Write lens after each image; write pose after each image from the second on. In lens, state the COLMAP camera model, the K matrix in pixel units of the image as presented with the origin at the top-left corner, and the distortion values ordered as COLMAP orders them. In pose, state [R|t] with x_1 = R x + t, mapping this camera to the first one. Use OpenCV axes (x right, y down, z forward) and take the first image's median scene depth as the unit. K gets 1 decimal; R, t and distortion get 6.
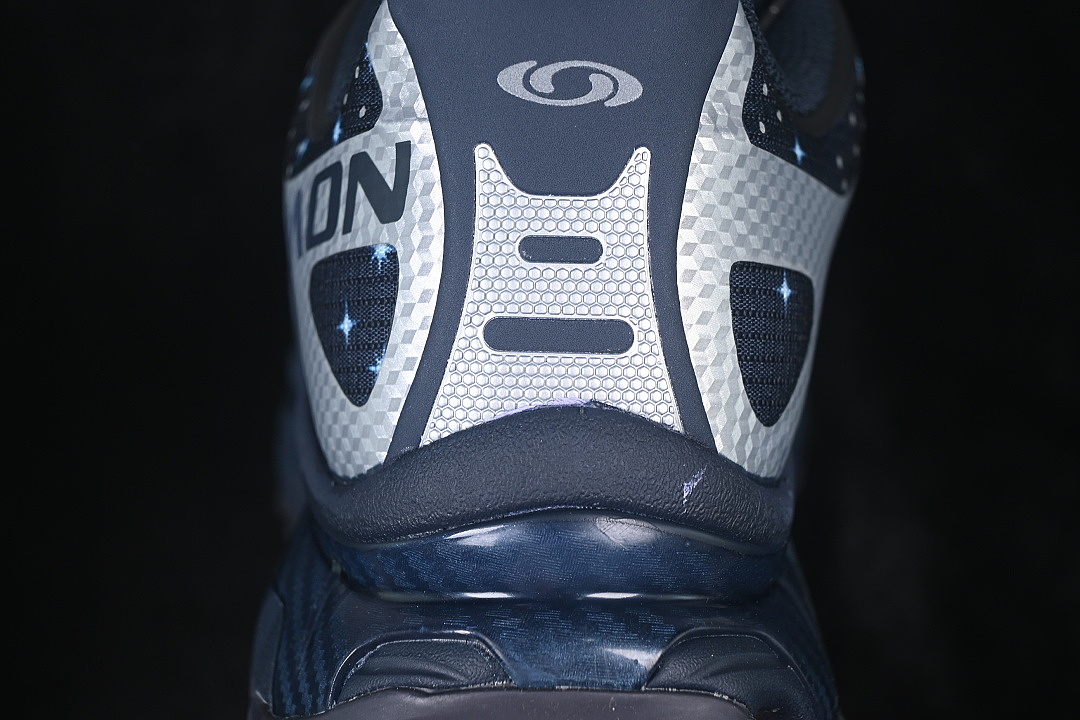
lens RADIAL K [[2228.4, 0, 539.9], [0, 2228.4, 360.6], [0, 0, 1]] dist [-0.089198, 0.000000]
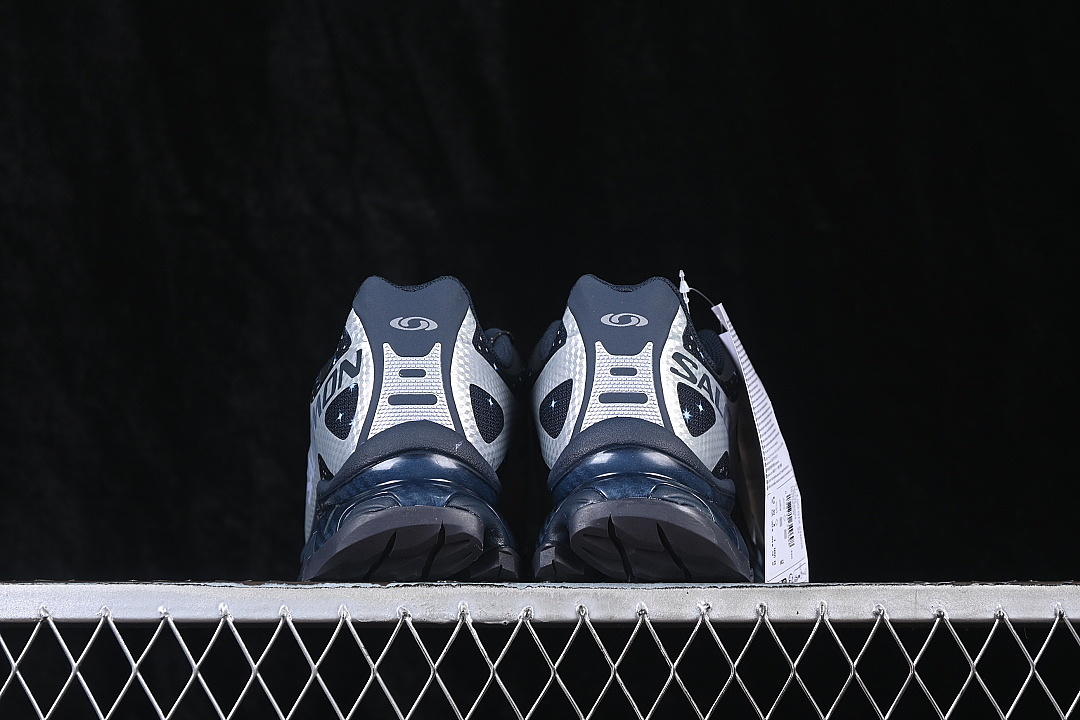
lens RADIAL K [[2228.4, 0, 535.6], [0, 2228.4, 360.9], [0, 0, 1]] dist [-0.089198, 0.000000]
pose [[0.997604, -0.030275, 0.062207, -0.011489], [0.053601, 0.906727, -0.418298, 1.206721], [-0.043741, 0.420630, 0.906177, -1.759039]]
